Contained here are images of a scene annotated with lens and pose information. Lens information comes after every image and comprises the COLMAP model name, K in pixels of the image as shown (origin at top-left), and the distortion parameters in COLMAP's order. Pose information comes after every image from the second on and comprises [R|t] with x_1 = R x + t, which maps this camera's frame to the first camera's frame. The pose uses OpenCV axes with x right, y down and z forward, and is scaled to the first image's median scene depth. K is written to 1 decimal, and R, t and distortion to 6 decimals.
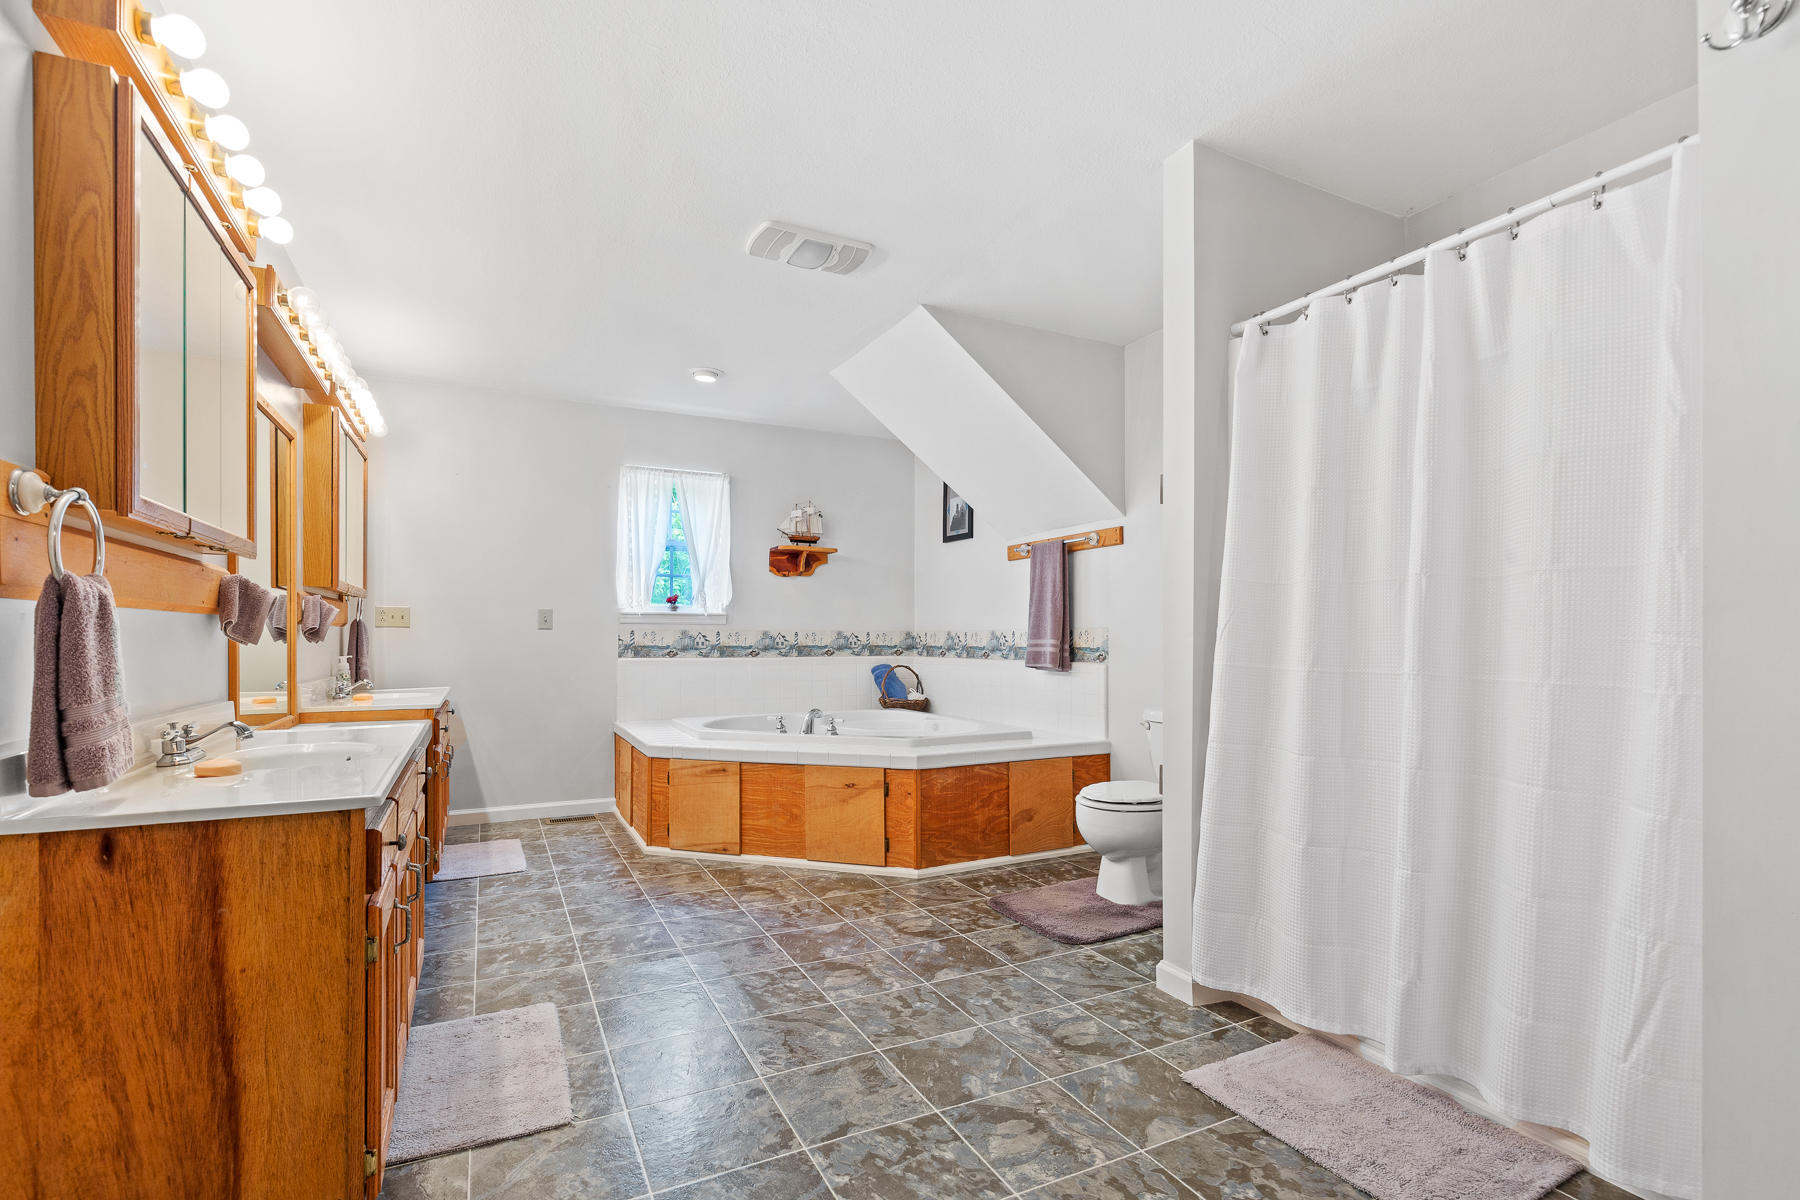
lens RADIAL K [[830.8, 0, 888.9], [0, 830.8, 634.4], [0, 0, 1]] dist [-0.000819, -0.000018]
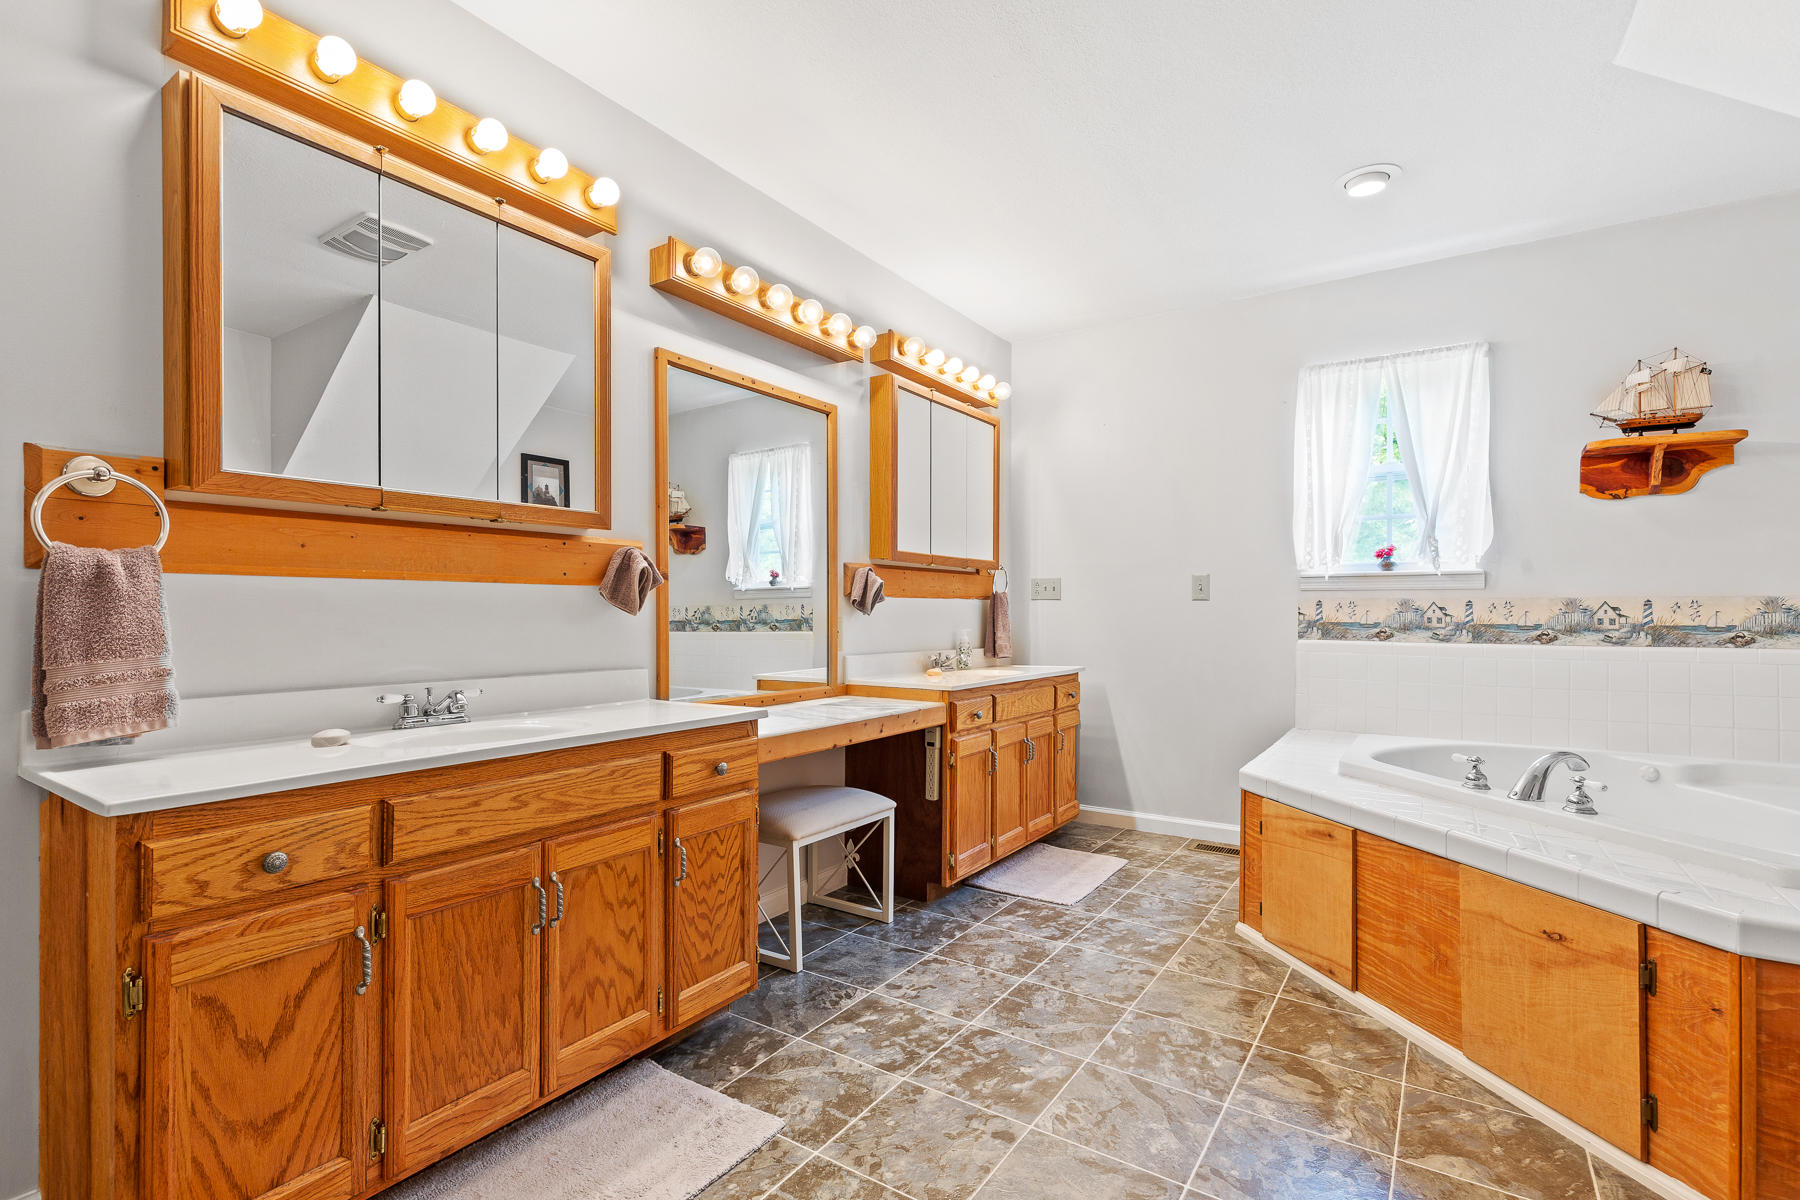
lens RADIAL K [[830.8, 0, 901.3], [0, 830.8, 611.1], [0, 0, 1]] dist [-0.000819, -0.000018]
pose [[0.500097, -0.001940, -0.865967, 0.146557], [0.002203, 0.999997, -0.000968, 0.005090], [0.865966, -0.001423, 0.500100, 0.415641]]
